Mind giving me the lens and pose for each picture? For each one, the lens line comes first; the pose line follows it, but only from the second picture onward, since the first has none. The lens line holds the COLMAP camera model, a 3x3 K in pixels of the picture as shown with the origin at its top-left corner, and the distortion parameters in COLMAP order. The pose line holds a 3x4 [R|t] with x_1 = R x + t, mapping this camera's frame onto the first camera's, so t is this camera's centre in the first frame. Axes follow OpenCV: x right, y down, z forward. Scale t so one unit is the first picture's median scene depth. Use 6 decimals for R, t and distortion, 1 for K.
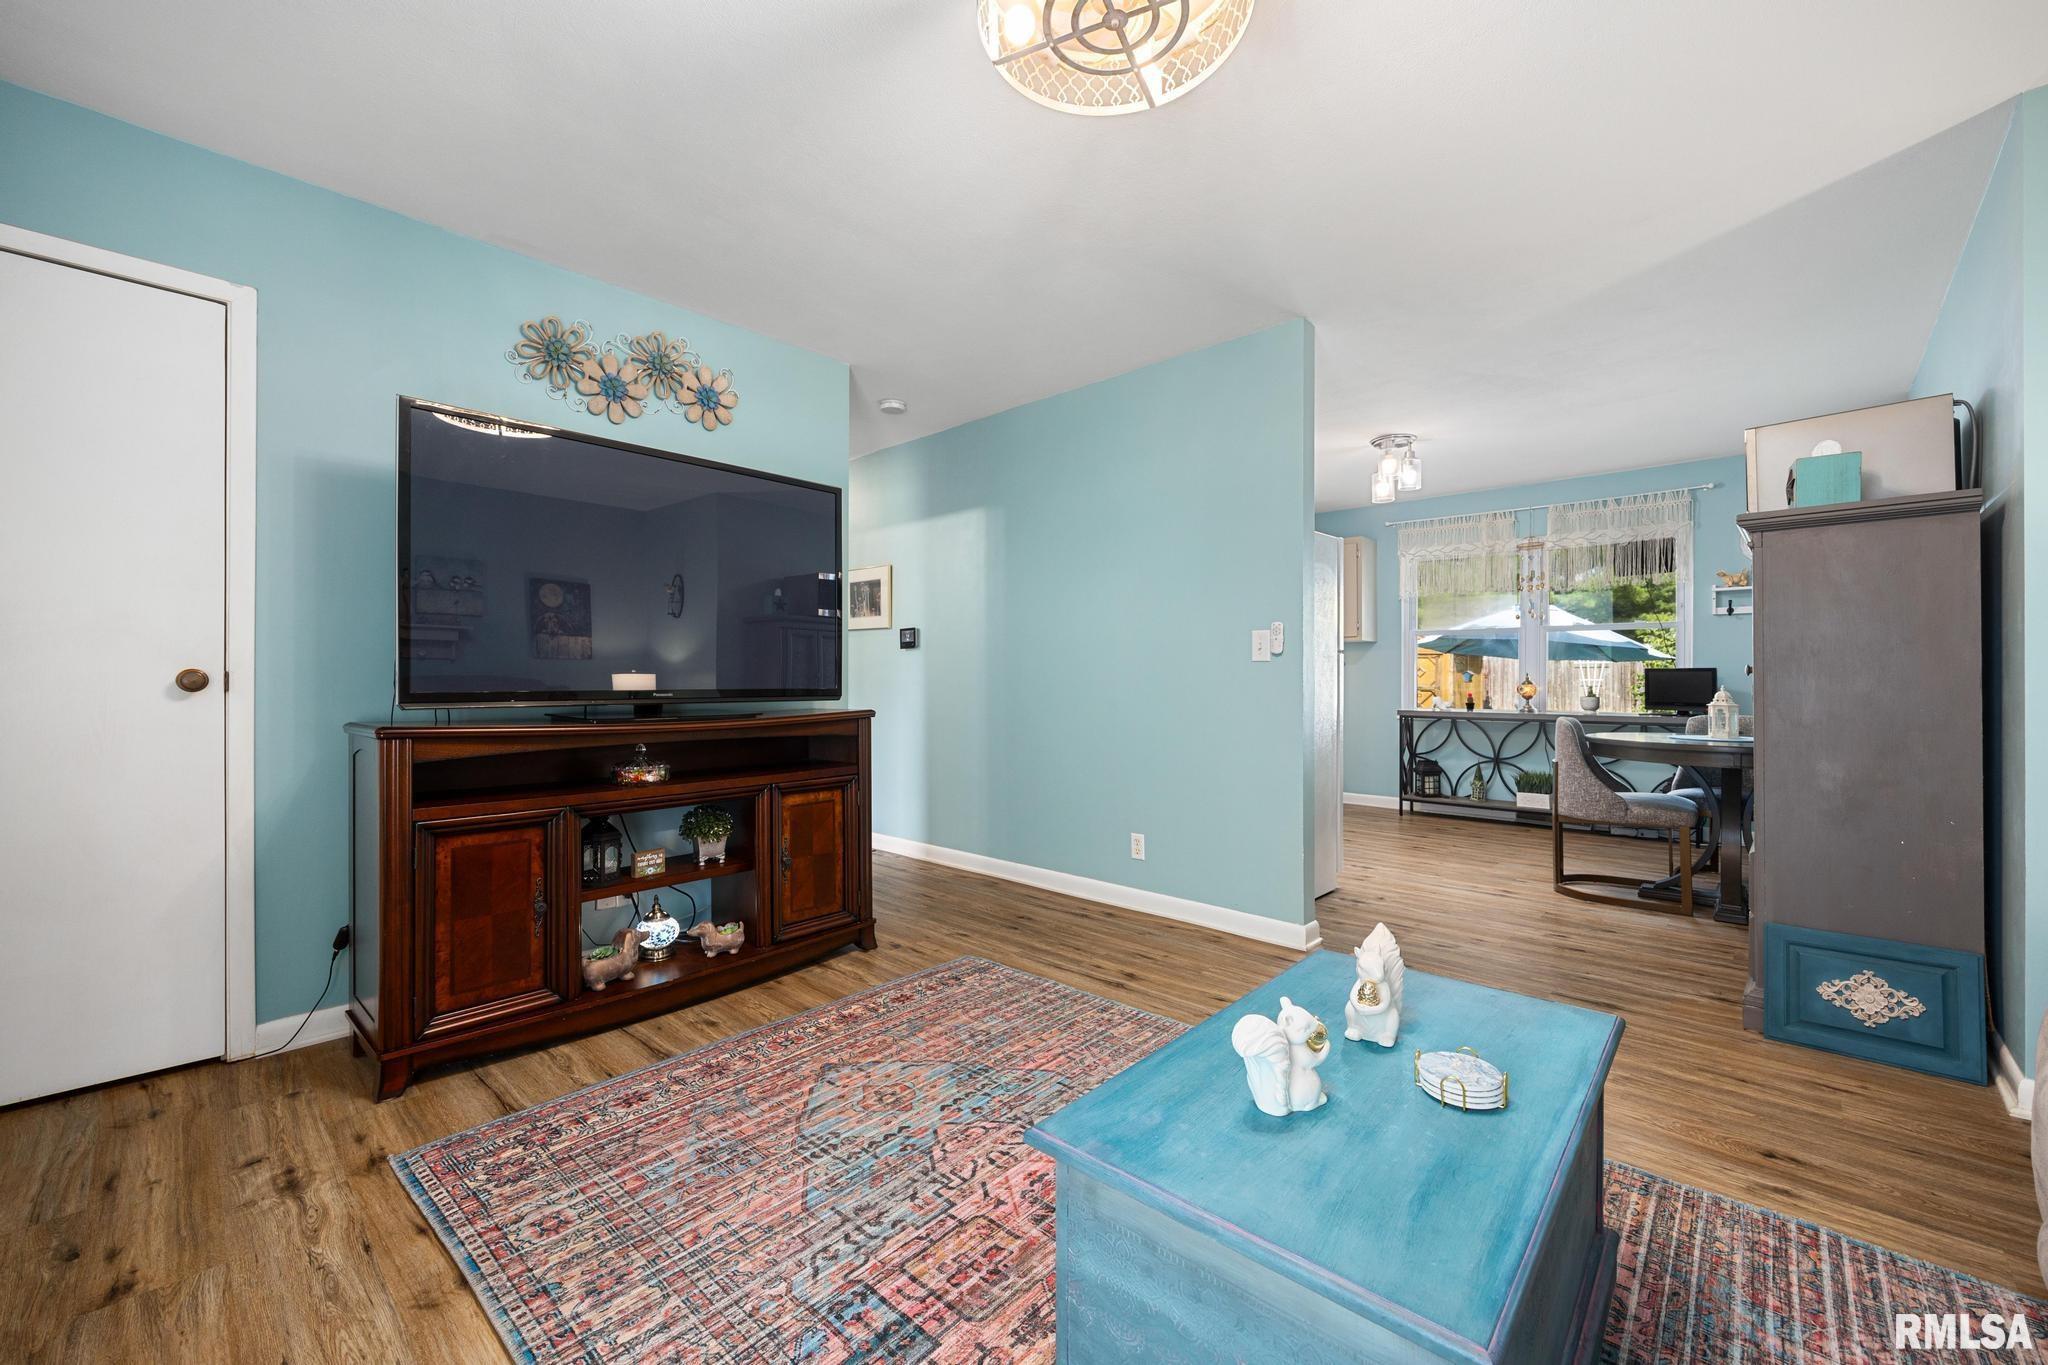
lens RADIAL K [[813.3, 0, 1035.8], [0, 813.3, 678.2], [0, 0, 1]] dist [-0.003623, 0.000659]
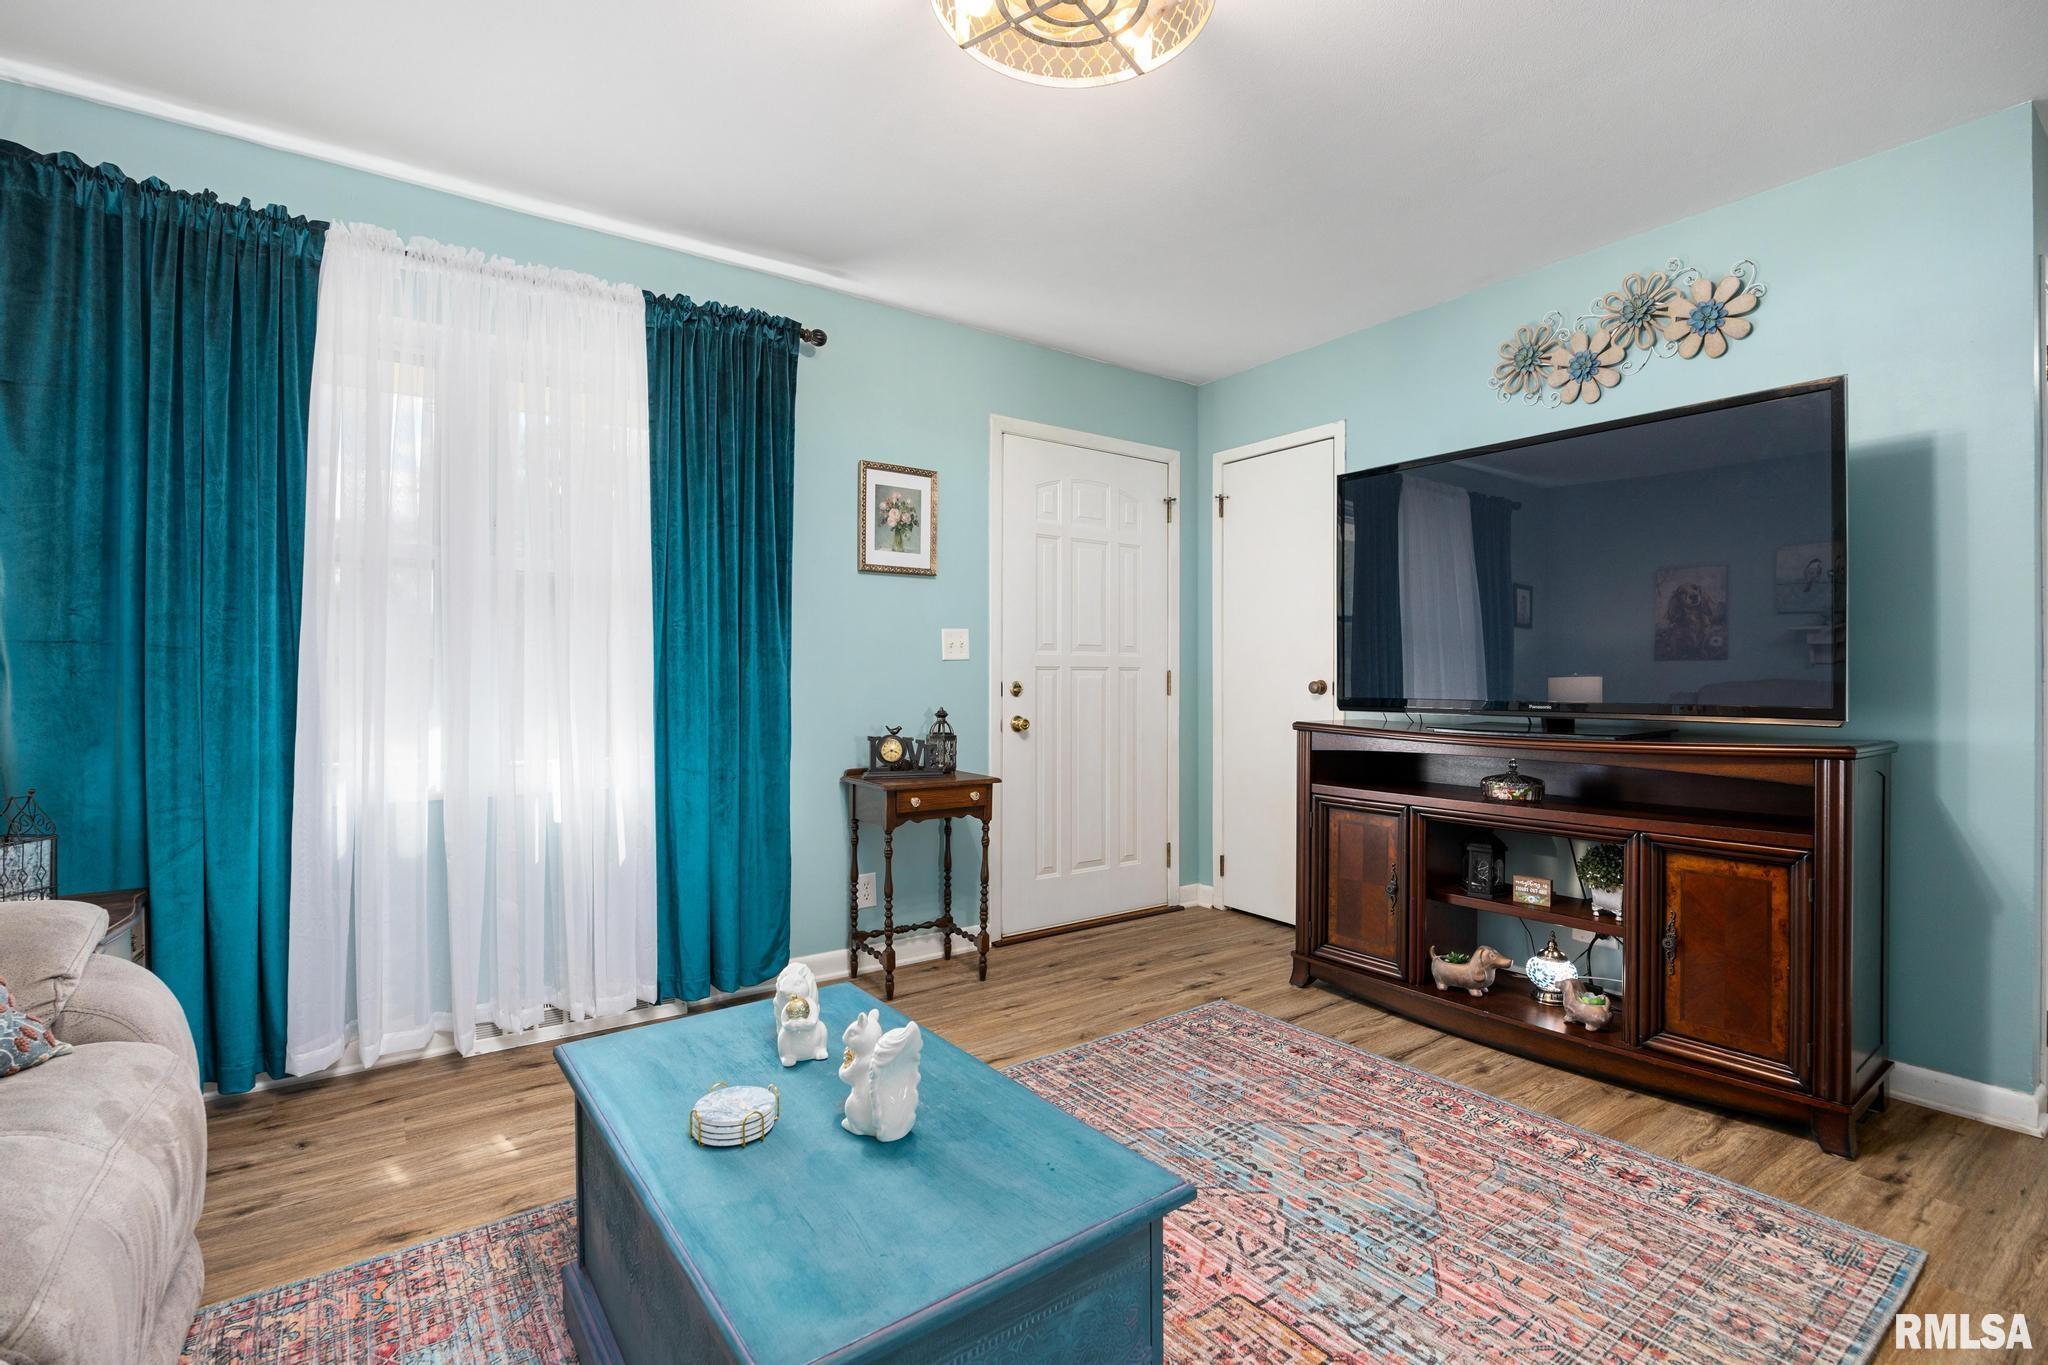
lens RADIAL K [[958.1, 0, 1075.8], [0, 958.1, 673.8], [0, 0, 1]] dist [-0.013250, -0.000283]
pose [[-0.183576, -0.003444, -0.982999, 0.758862], [-0.000904, 0.999994, -0.003334, -0.014070], [0.983005, 0.000277, -0.183578, 0.777765]]
